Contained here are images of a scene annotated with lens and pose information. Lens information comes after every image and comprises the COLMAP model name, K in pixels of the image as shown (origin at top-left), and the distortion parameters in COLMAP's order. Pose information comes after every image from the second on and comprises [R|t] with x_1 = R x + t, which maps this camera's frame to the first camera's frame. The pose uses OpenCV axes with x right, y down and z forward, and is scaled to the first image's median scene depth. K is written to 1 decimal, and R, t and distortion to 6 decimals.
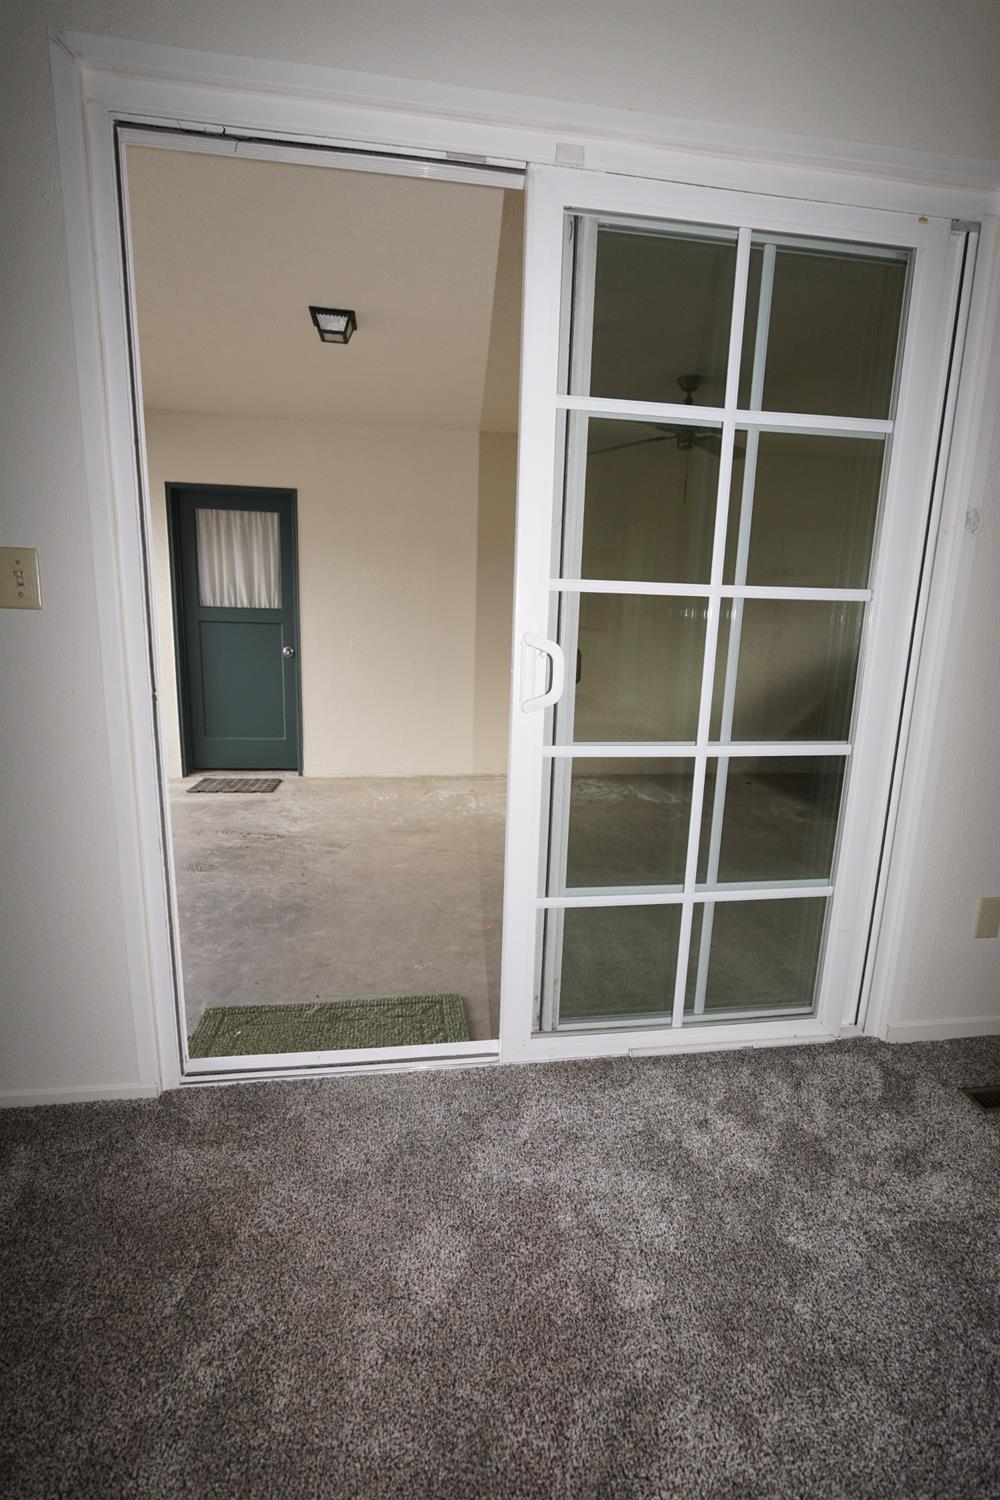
lens RADIAL K [[671.9, 0, 499.9], [0, 671.9, 732.0], [0, 0, 1]] dist [-0.000269, -0.000117]
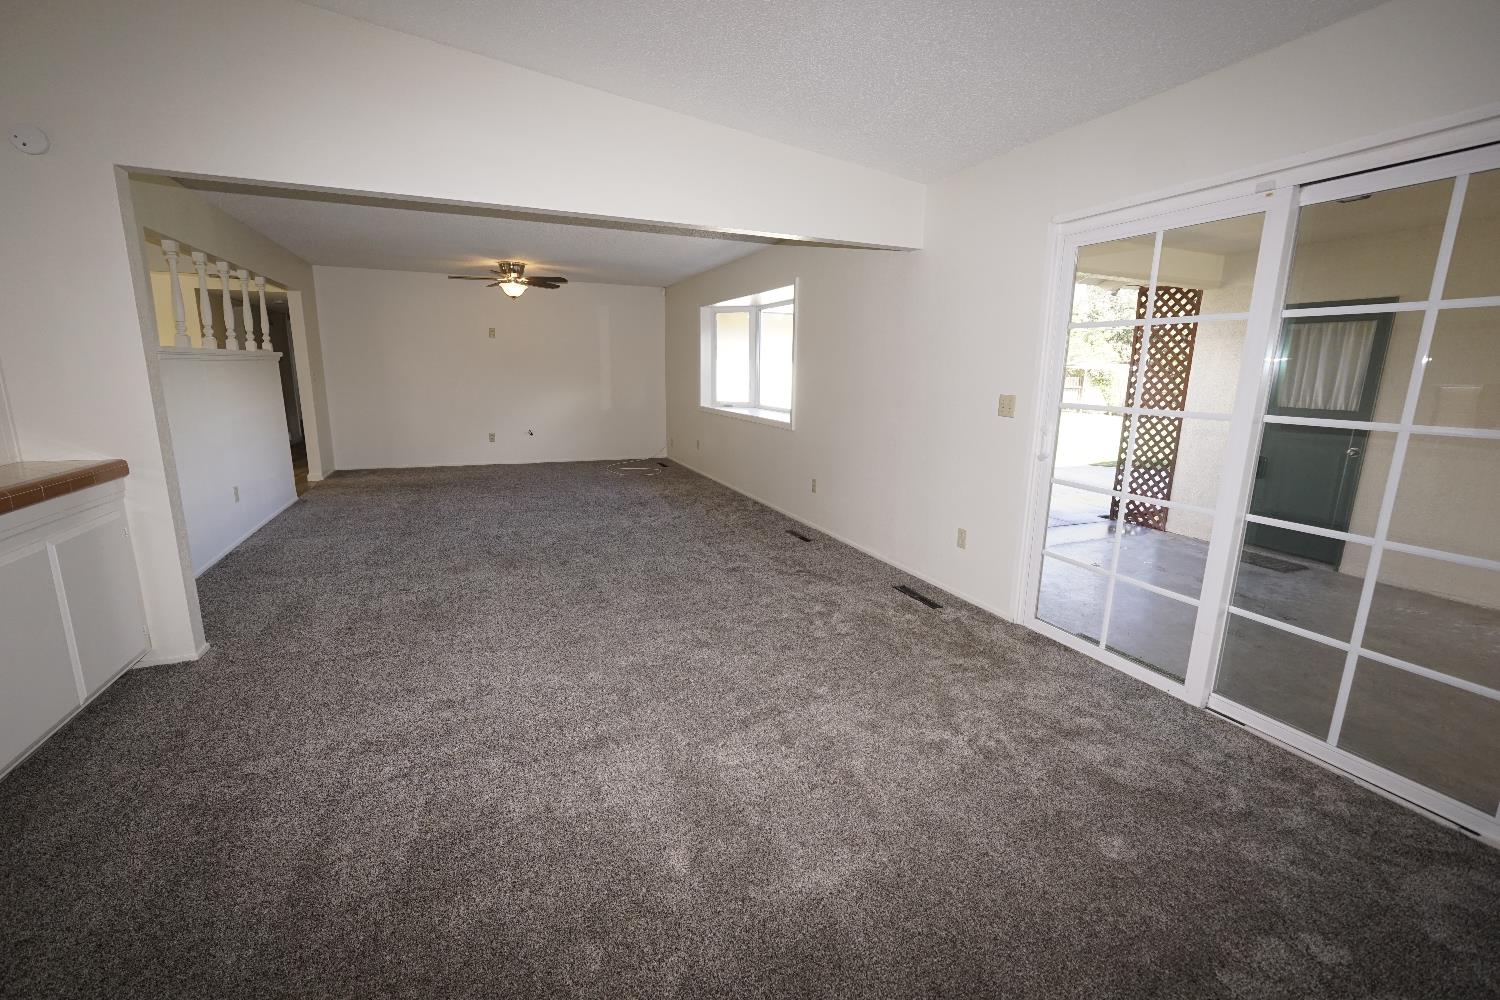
lens RADIAL K [[628.6, 0, 740.1], [0, 628.6, 496.7], [0, 0, 1]] dist [-0.000987, 0.000095]
pose [[0.274779, 0.173949, -0.945642, 0.456855], [-0.187934, 0.974246, 0.124602, 0.007040], [0.942962, 0.143480, 0.300393, -0.234690]]
